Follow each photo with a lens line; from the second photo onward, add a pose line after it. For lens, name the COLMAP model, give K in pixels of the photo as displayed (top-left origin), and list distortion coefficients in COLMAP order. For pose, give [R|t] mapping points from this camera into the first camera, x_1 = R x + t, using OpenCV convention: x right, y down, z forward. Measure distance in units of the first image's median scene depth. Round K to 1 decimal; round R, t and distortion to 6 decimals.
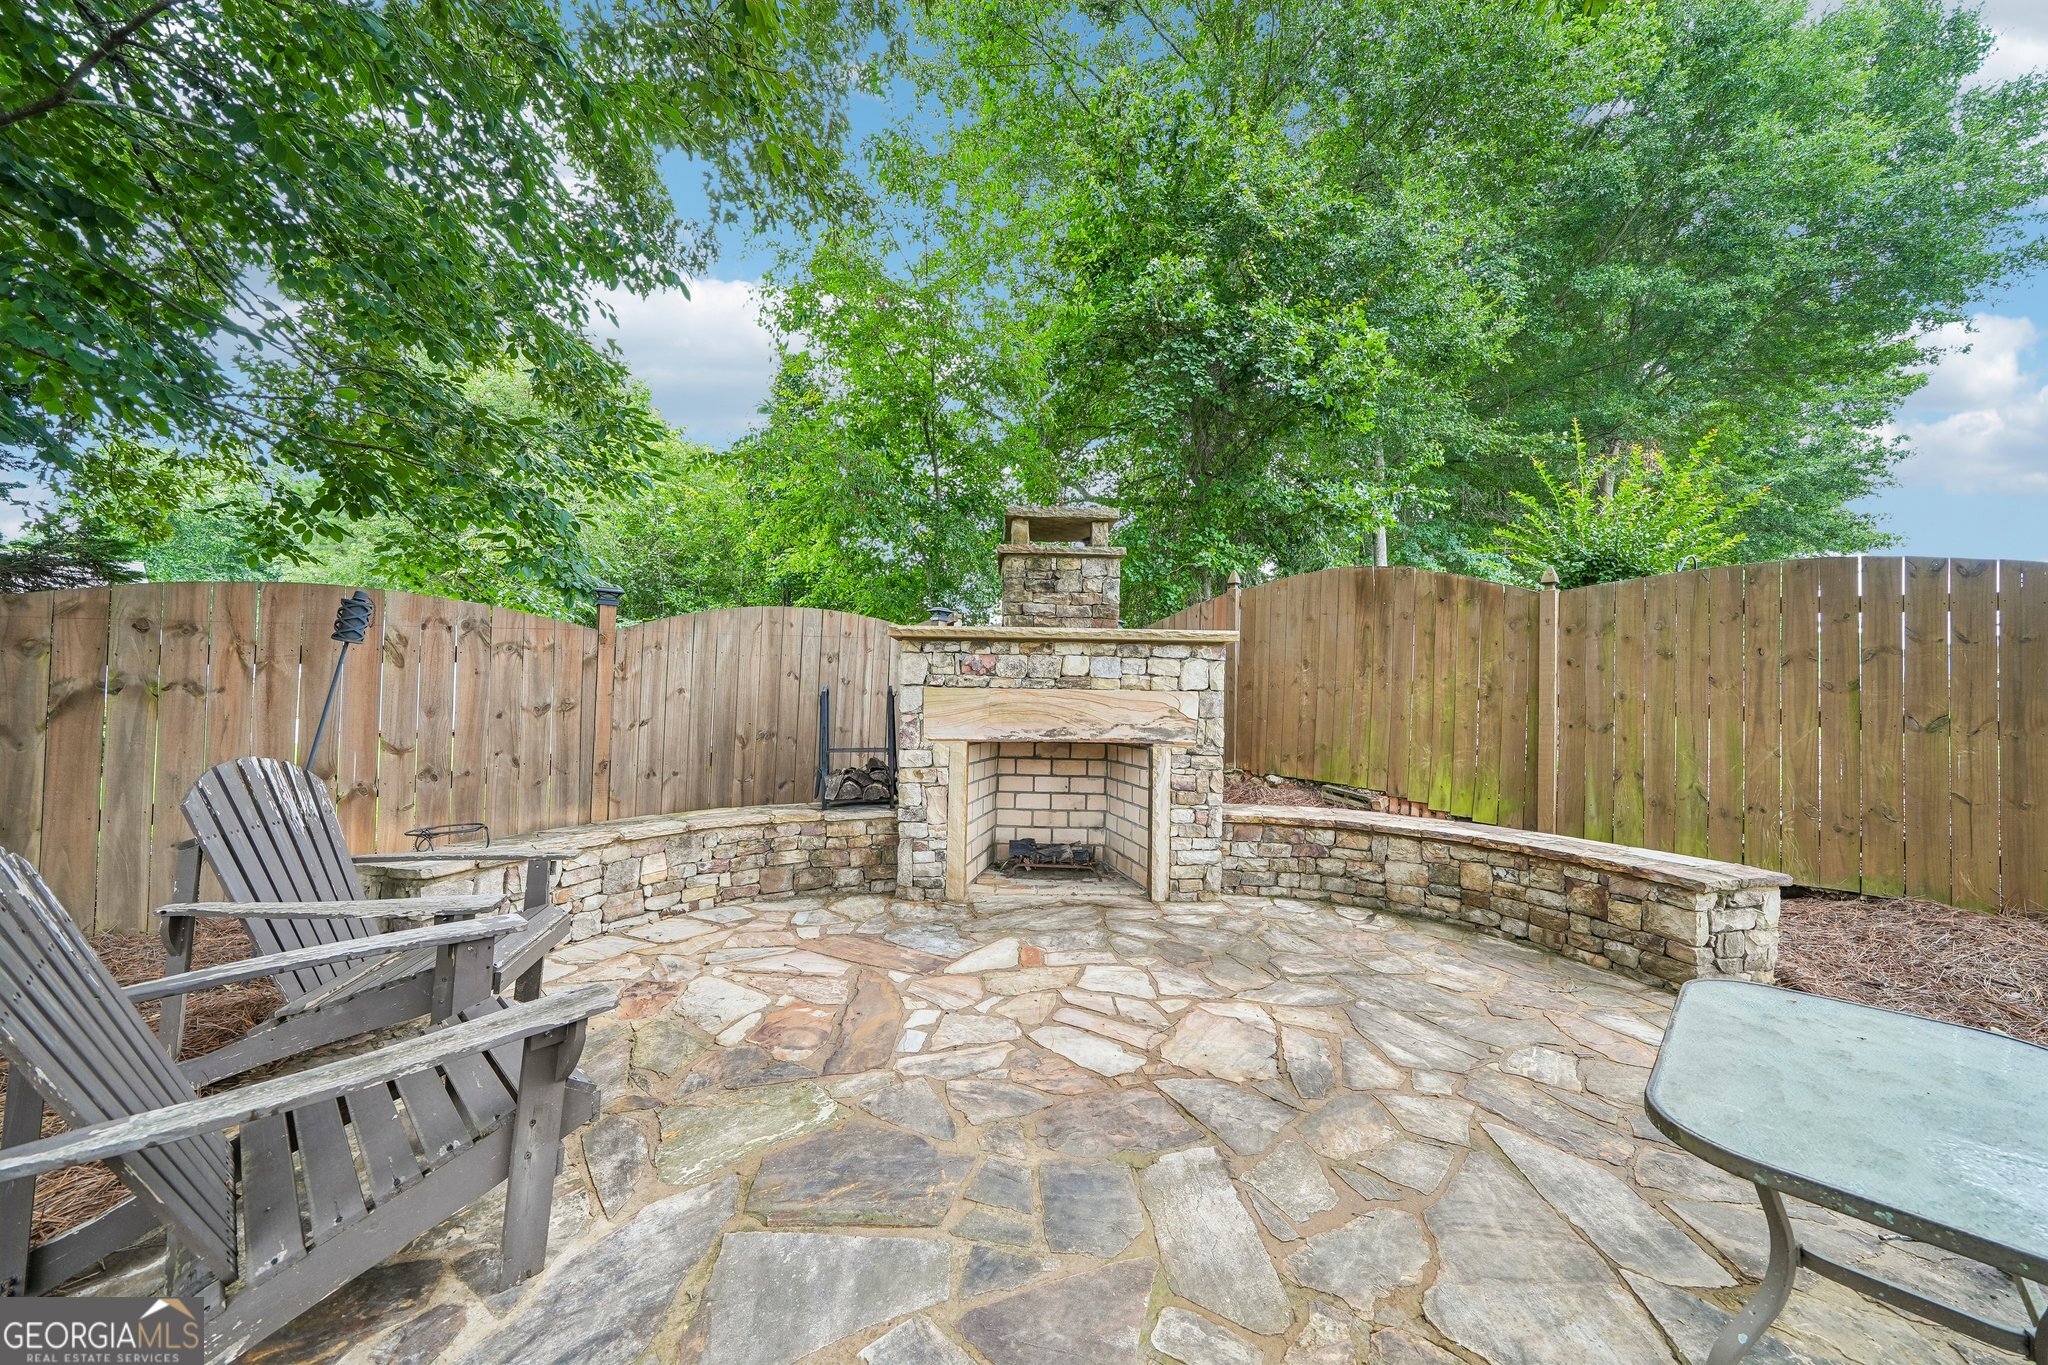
lens RADIAL K [[720.6, 0, 1024.0], [0, 720.6, 682.5], [0, 0, 1]] dist [-0.002043, 0.000014]
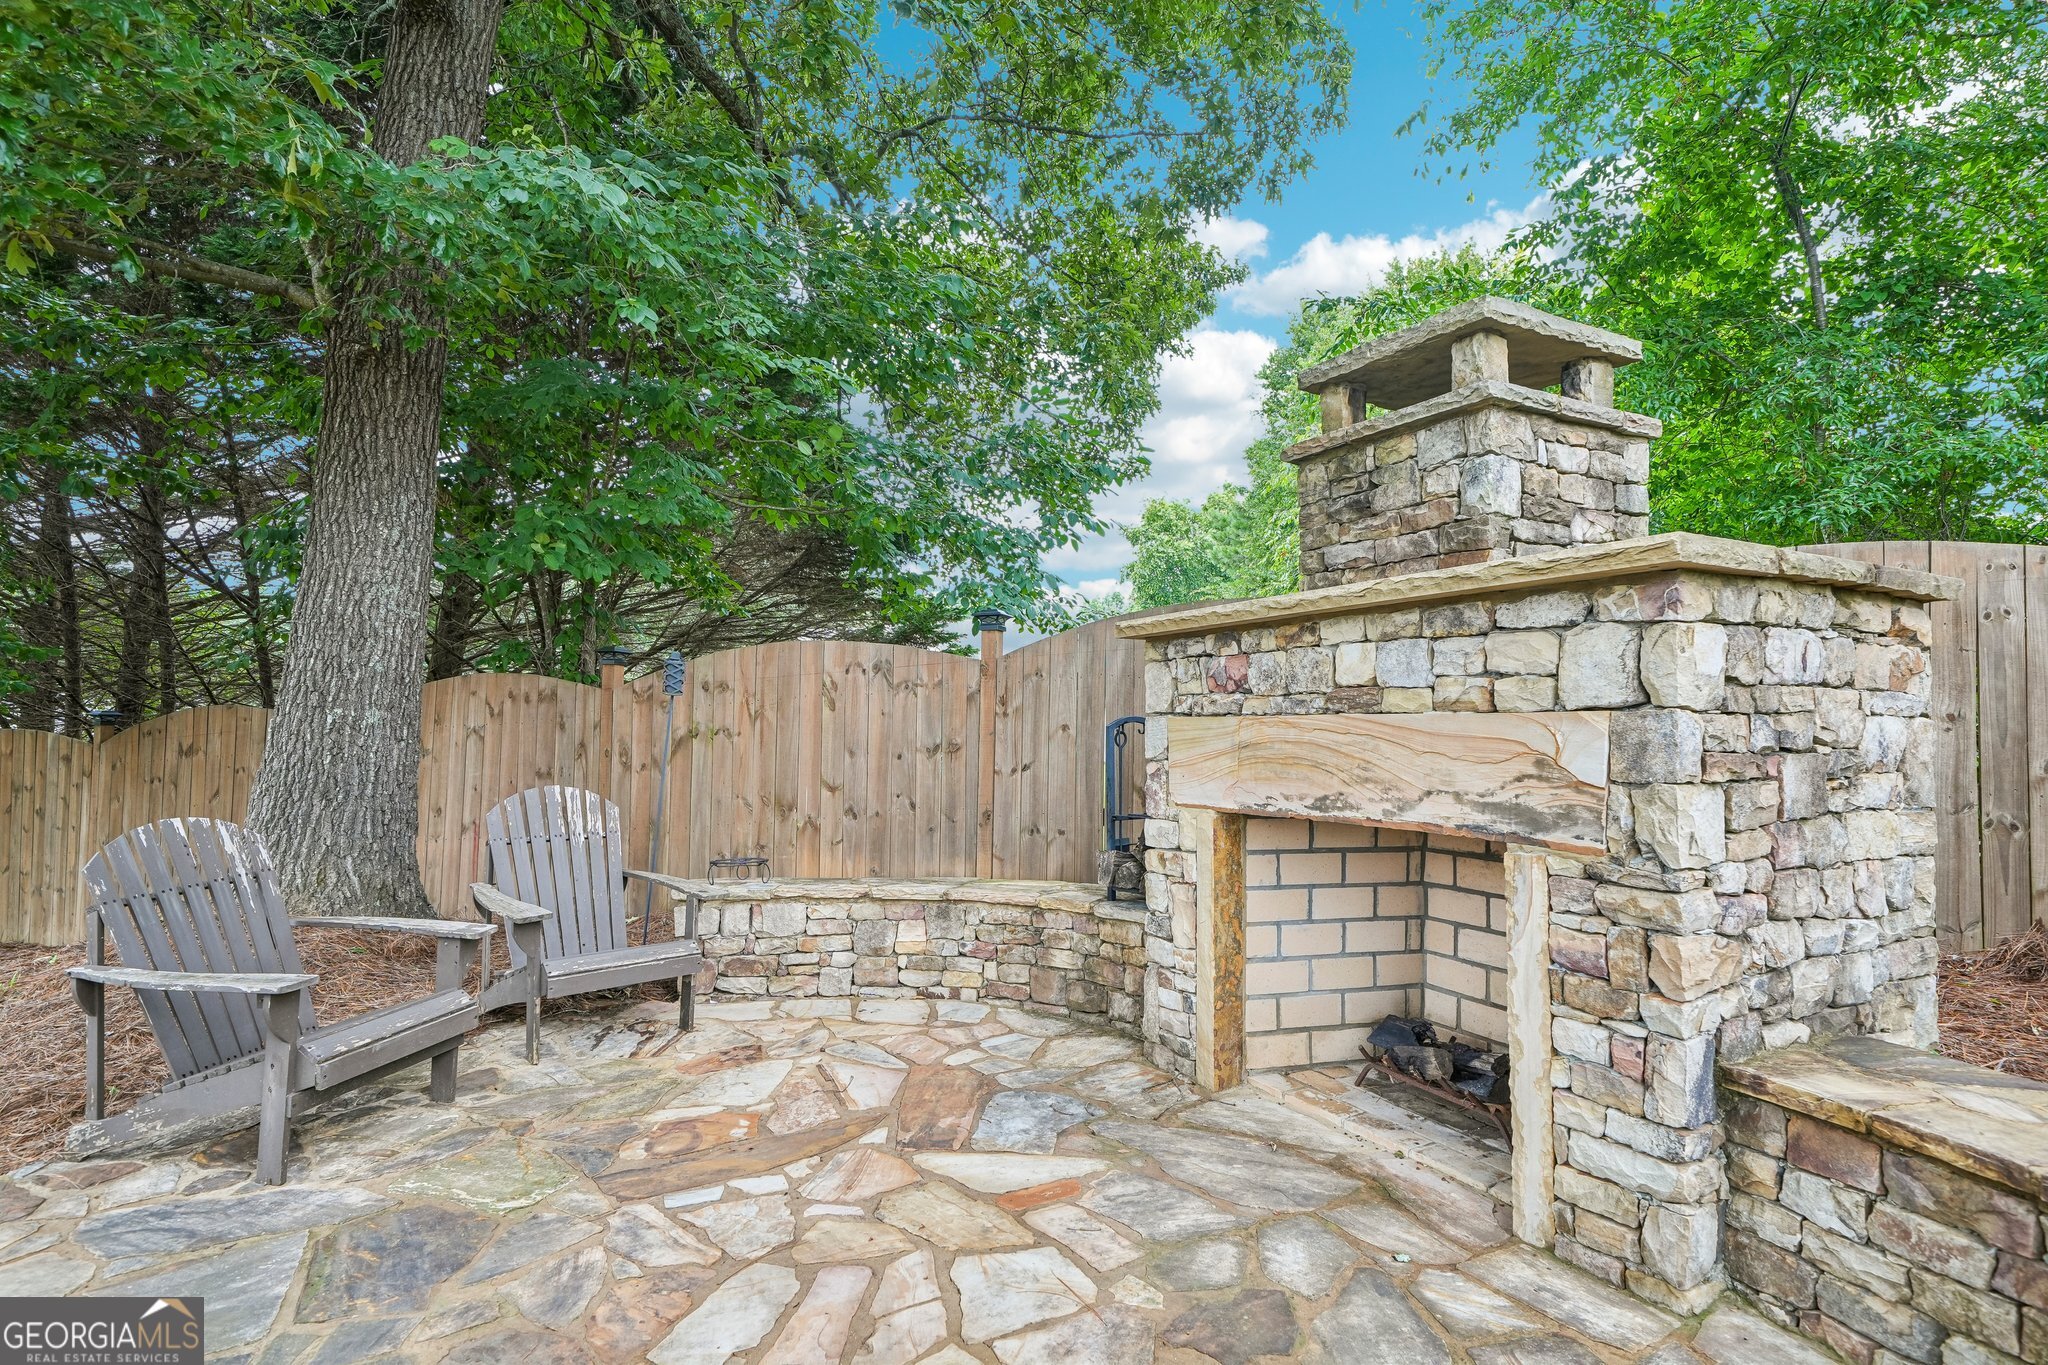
lens RADIAL K [[1064.8, 0, 1024.0], [0, 1064.8, 682.5], [0, 0, 1]] dist [0.002173, 0.000850]
pose [[0.434876, -0.052098, -0.898982, 0.620273], [0.030514, 0.998604, -0.043110, 0.012506], [0.899973, -0.008685, 0.435858, 0.503553]]
